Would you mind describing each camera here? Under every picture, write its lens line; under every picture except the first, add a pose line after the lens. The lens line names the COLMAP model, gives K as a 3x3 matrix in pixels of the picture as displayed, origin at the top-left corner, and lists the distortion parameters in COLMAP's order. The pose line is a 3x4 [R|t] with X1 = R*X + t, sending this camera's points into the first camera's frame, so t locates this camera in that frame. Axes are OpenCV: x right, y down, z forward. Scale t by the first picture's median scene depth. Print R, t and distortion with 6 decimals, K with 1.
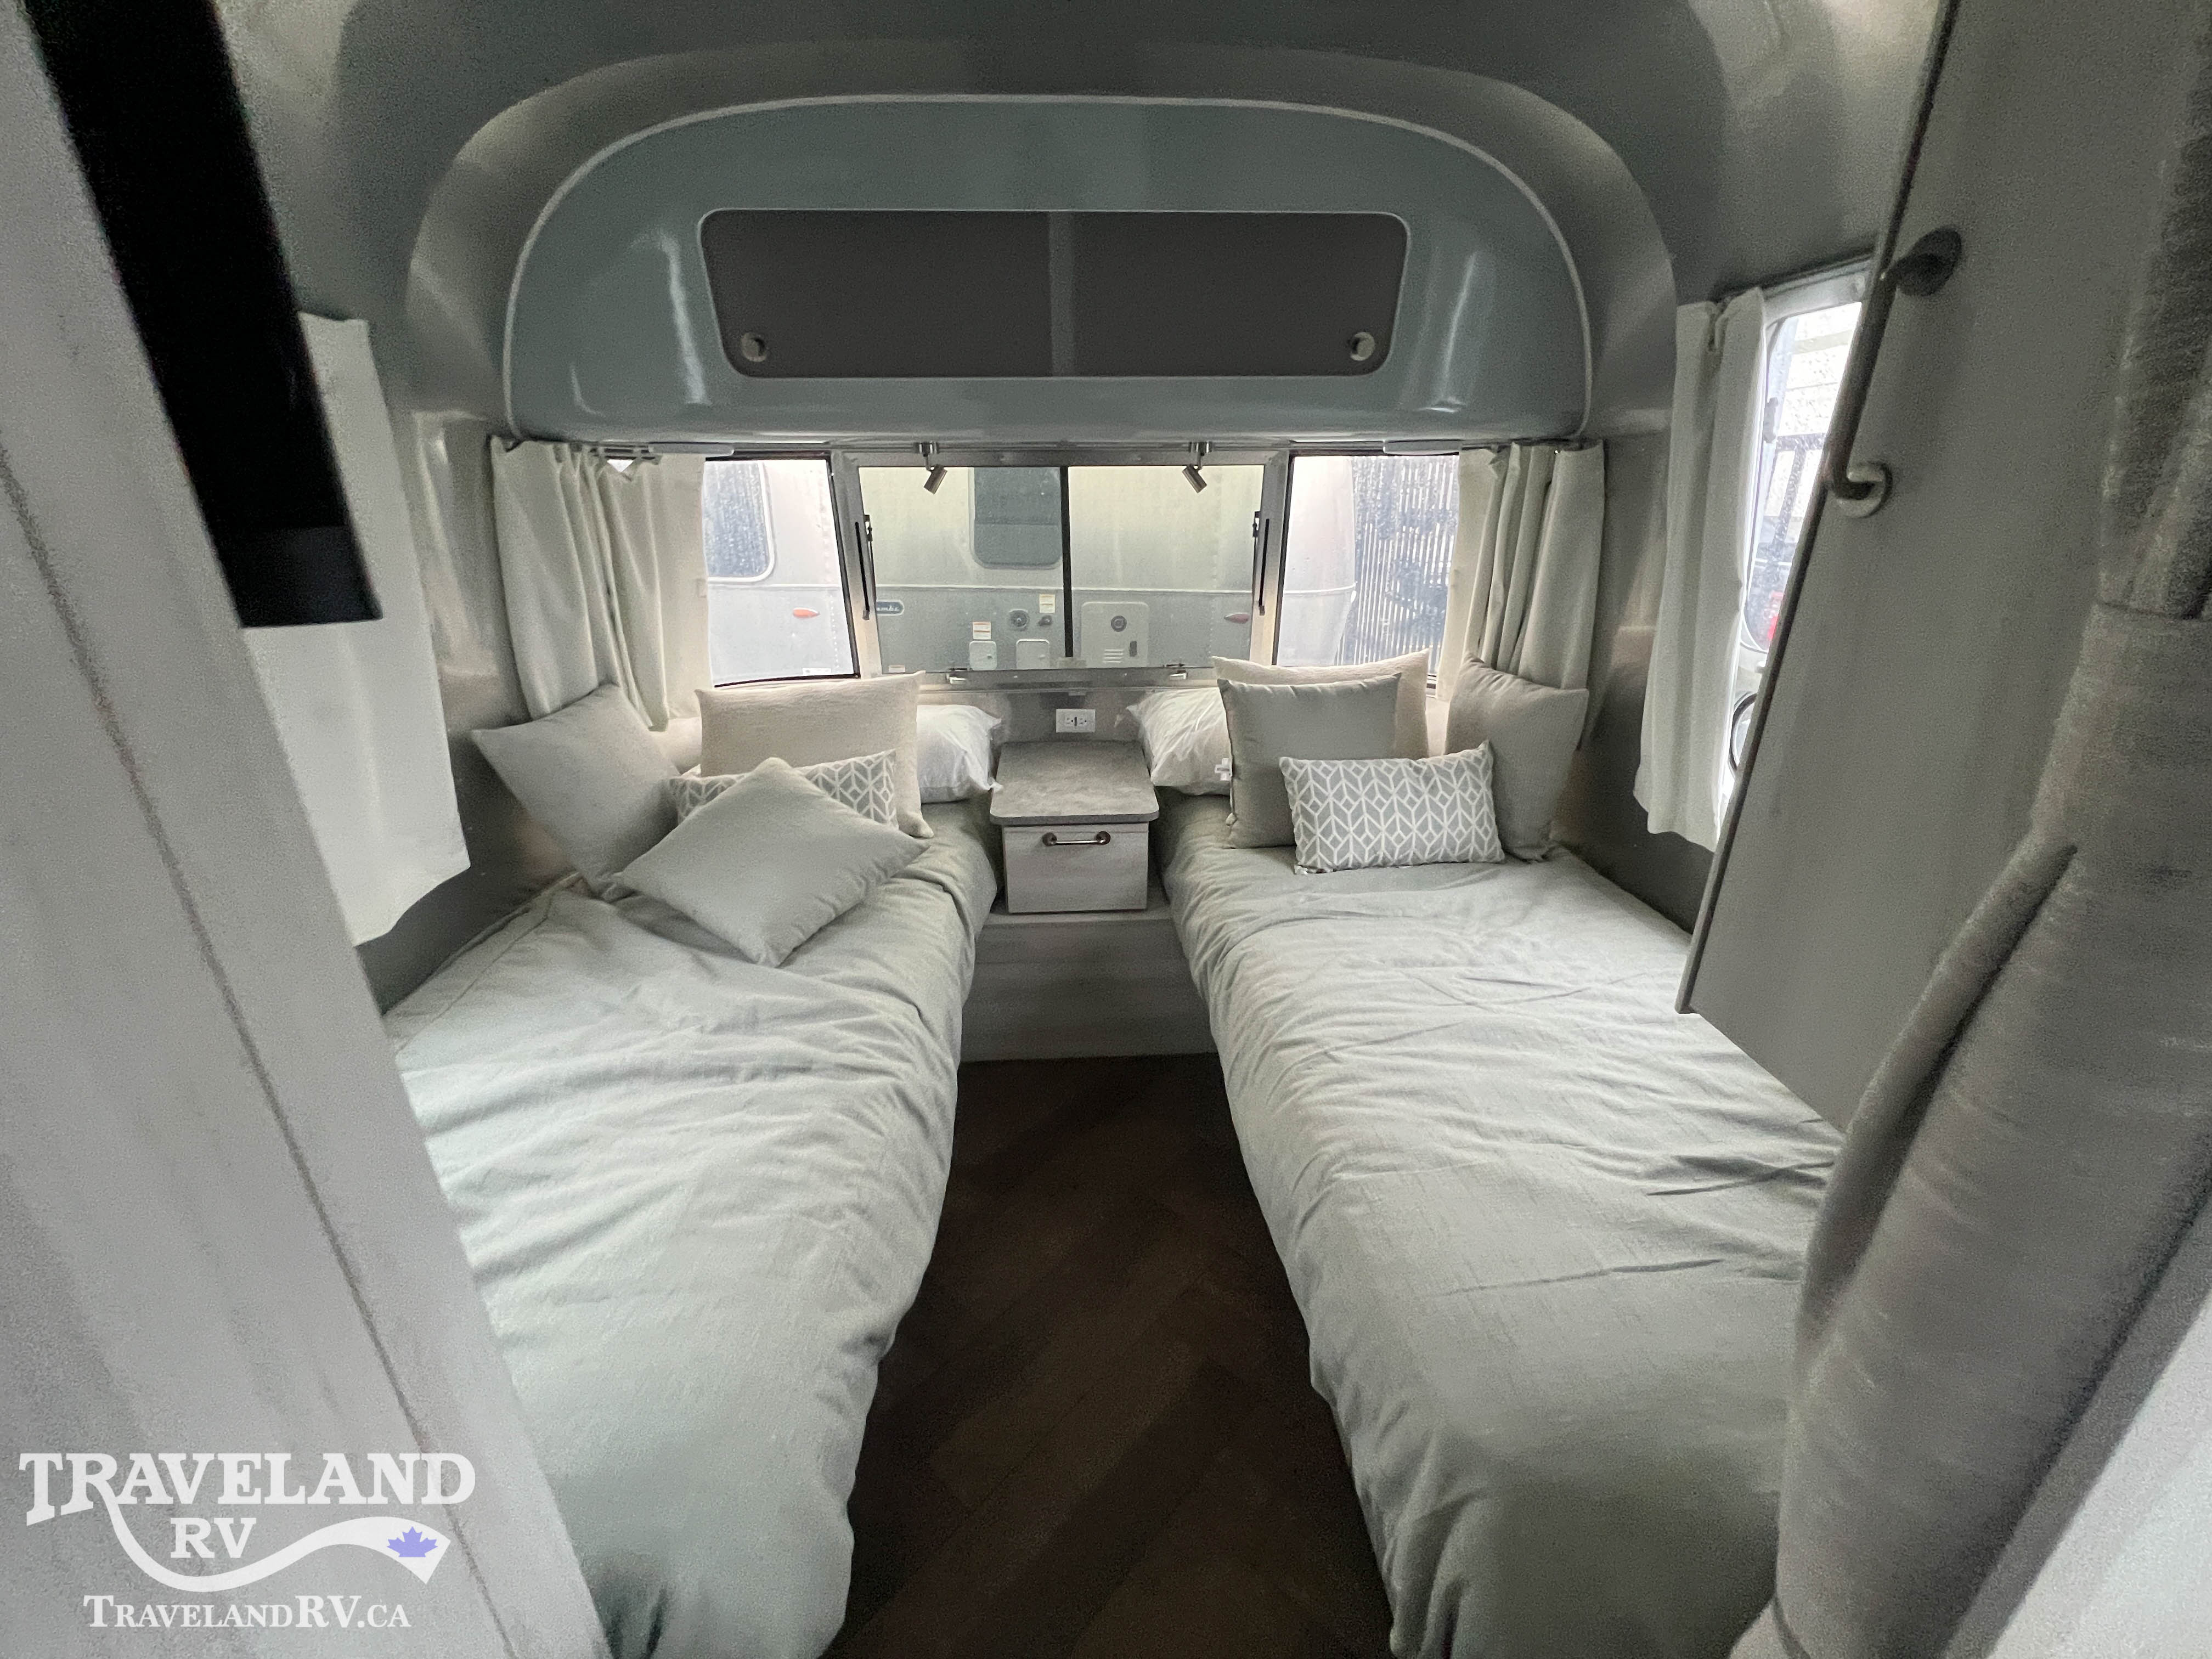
lens RADIAL K [[886.5, 0, 1101.2], [0, 886.5, 824.9], [0, 0, 1]] dist [-0.003464, -0.000685]
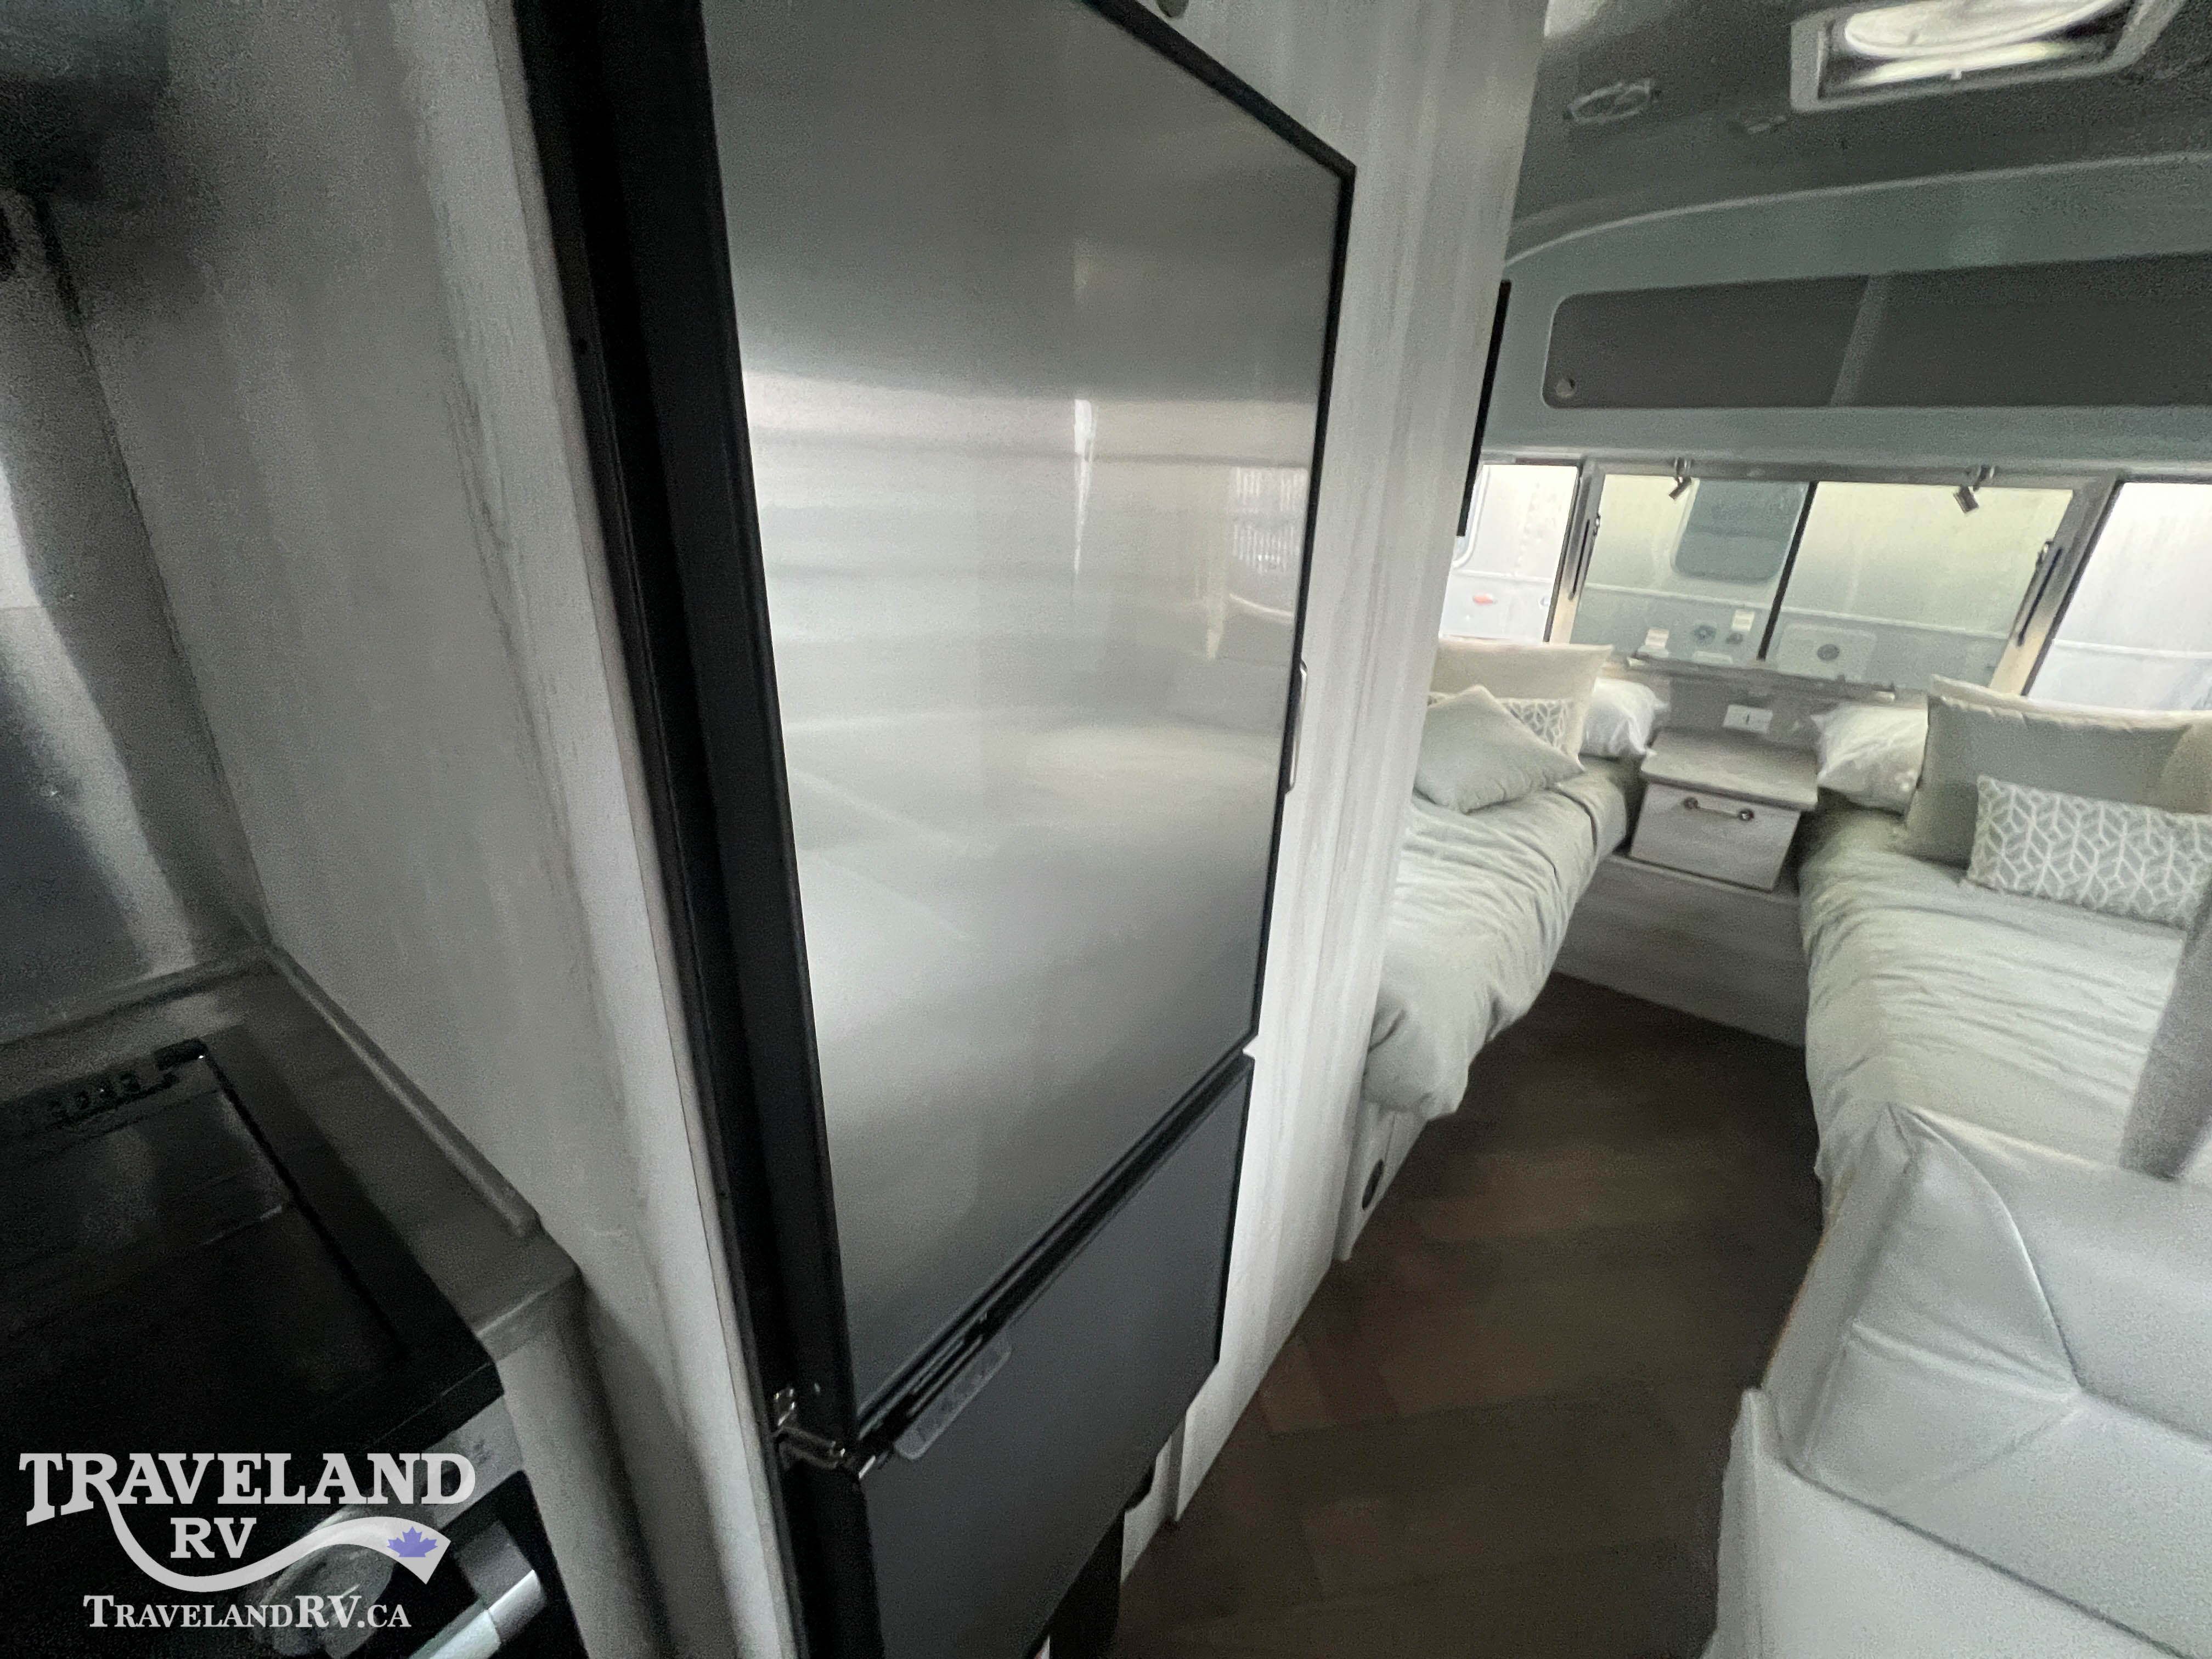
lens RADIAL K [[884.5, 0, 1100.6], [0, 884.5, 826.4], [0, 0, 1]] dist [-0.002885, -0.000202]
pose [[0.776412, 0.267917, -0.570443, 0.008828], [-0.265020, 0.960017, 0.090176, 0.145264], [0.571795, 0.081165, 0.816372, -0.378228]]
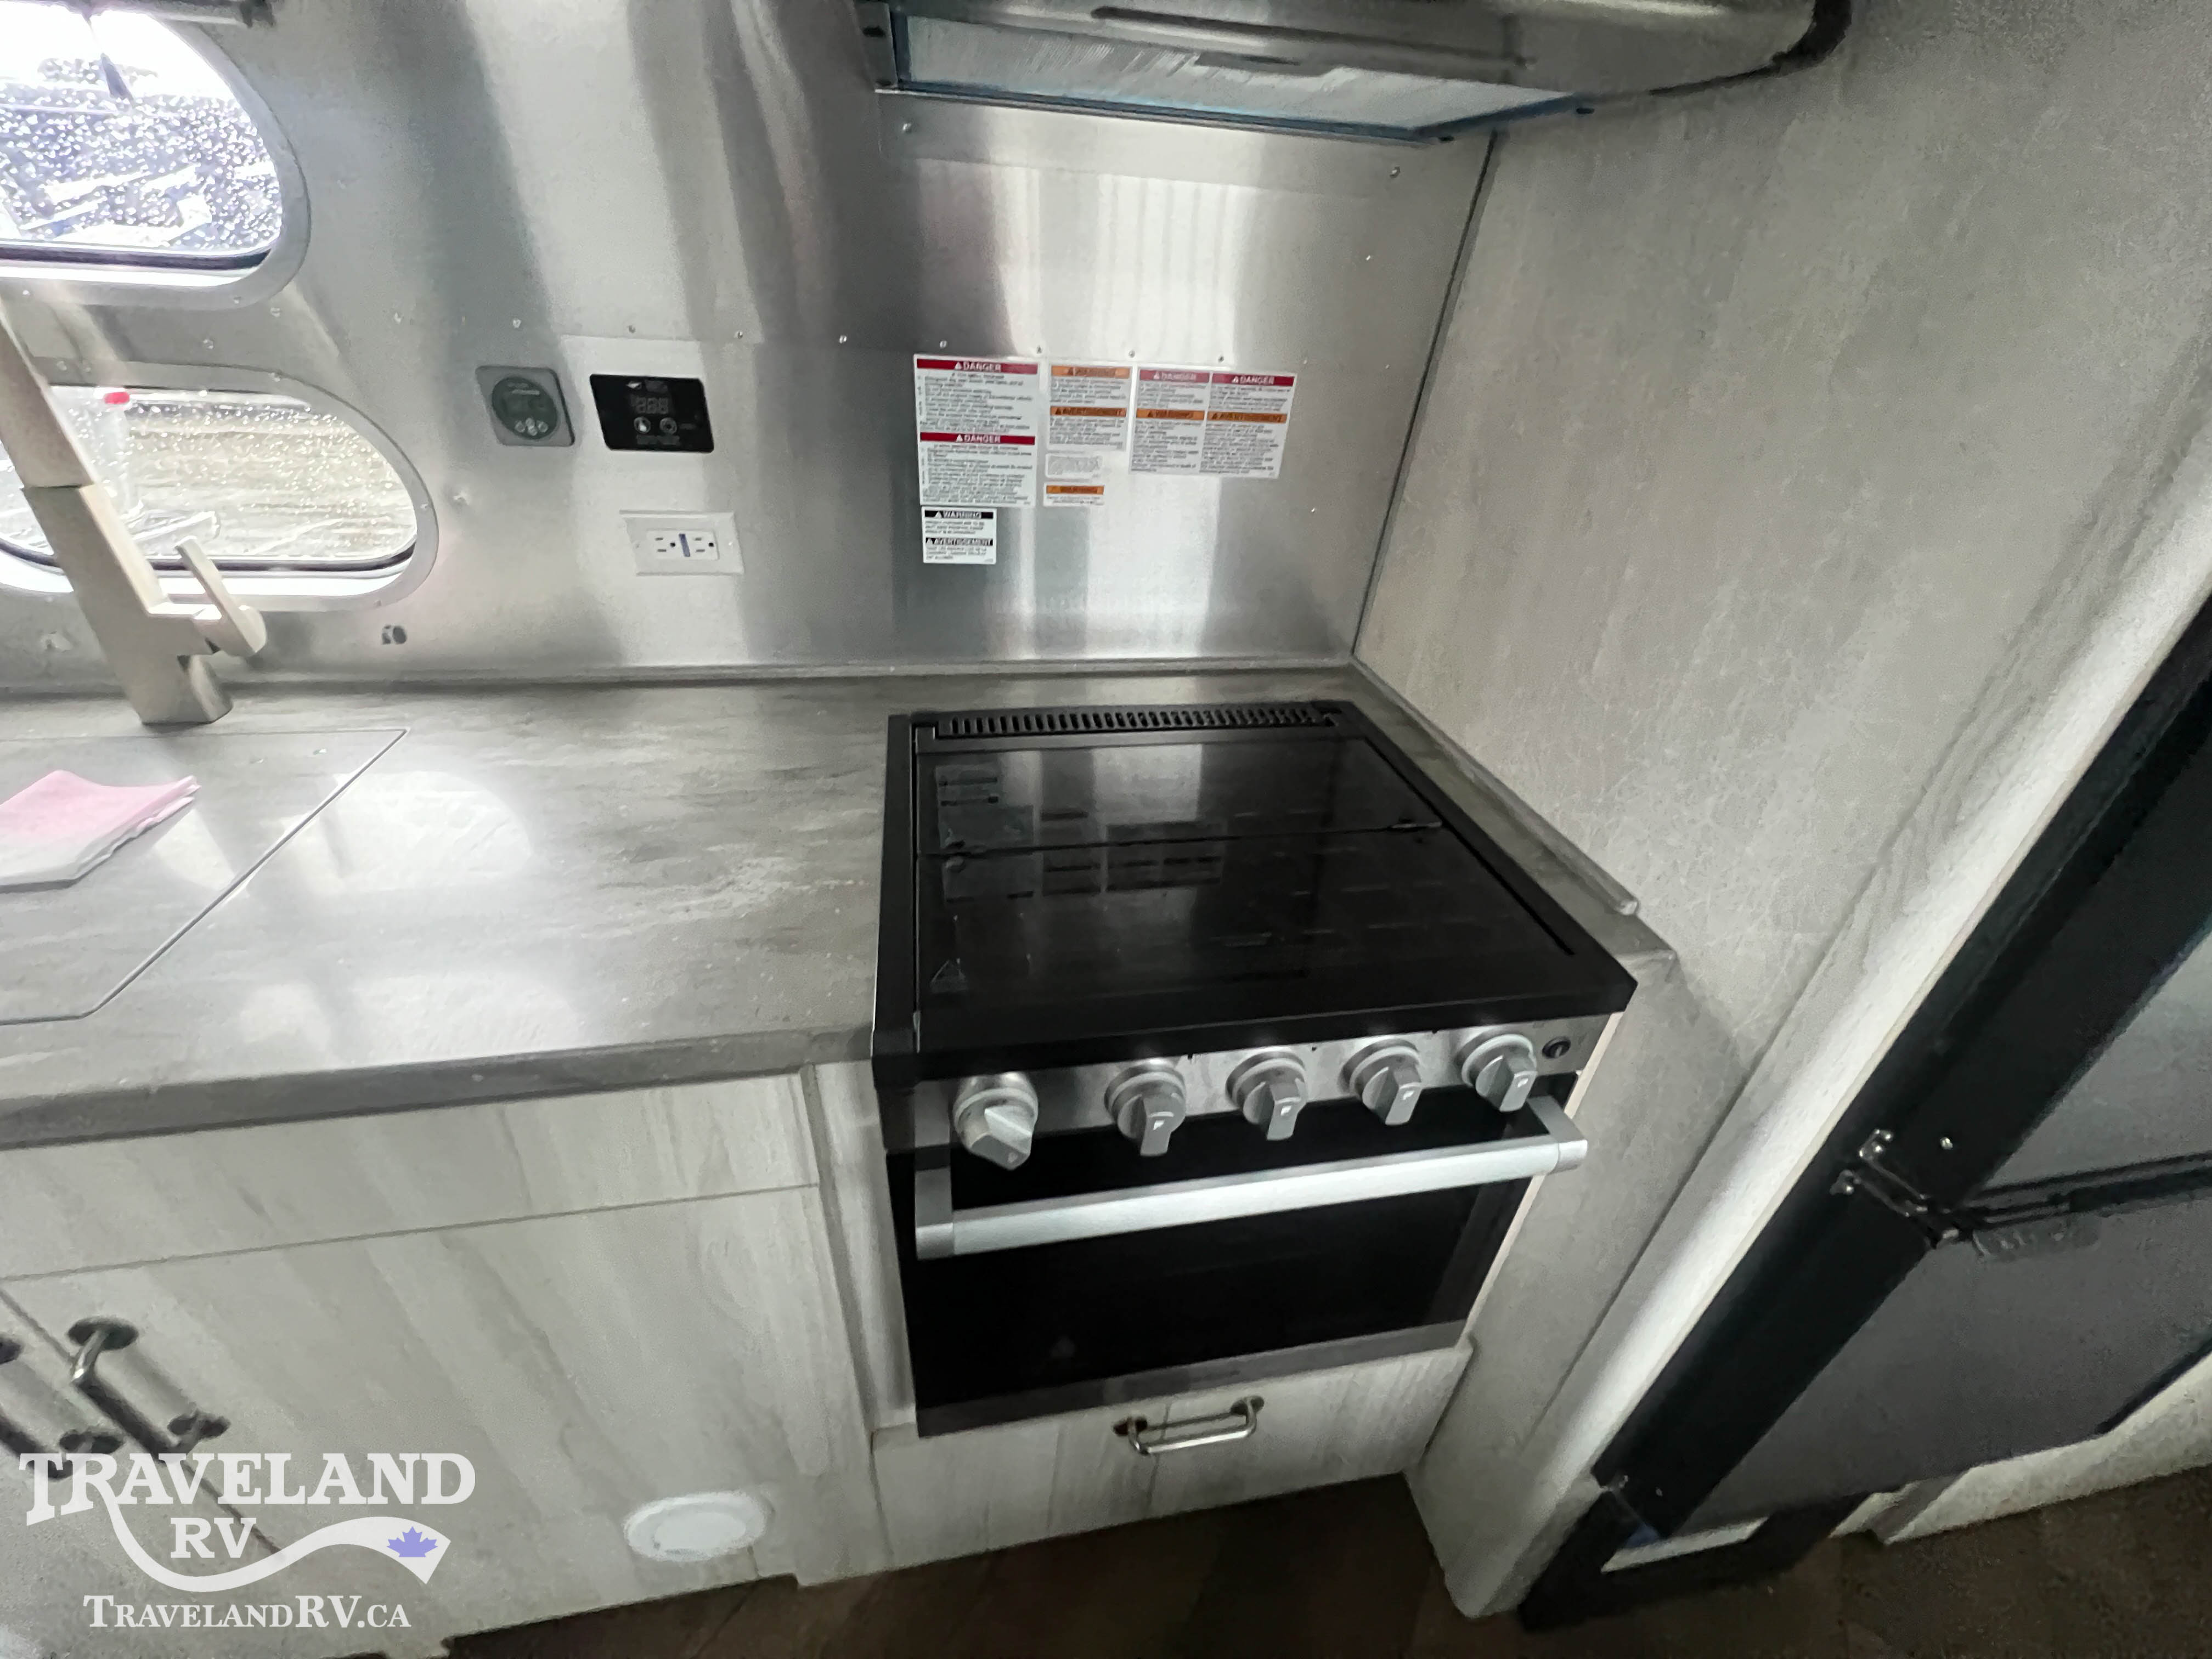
lens RADIAL K [[886.5, 0, 1111.5], [0, 886.5, 820.7], [0, 0, 1]] dist [-0.003464, -0.000685]
pose [[0.135461, 0.527755, -0.838525, -0.011043], [-0.410917, 0.800032, 0.437146, 0.243649], [0.901553, 0.285348, 0.325237, -0.550431]]
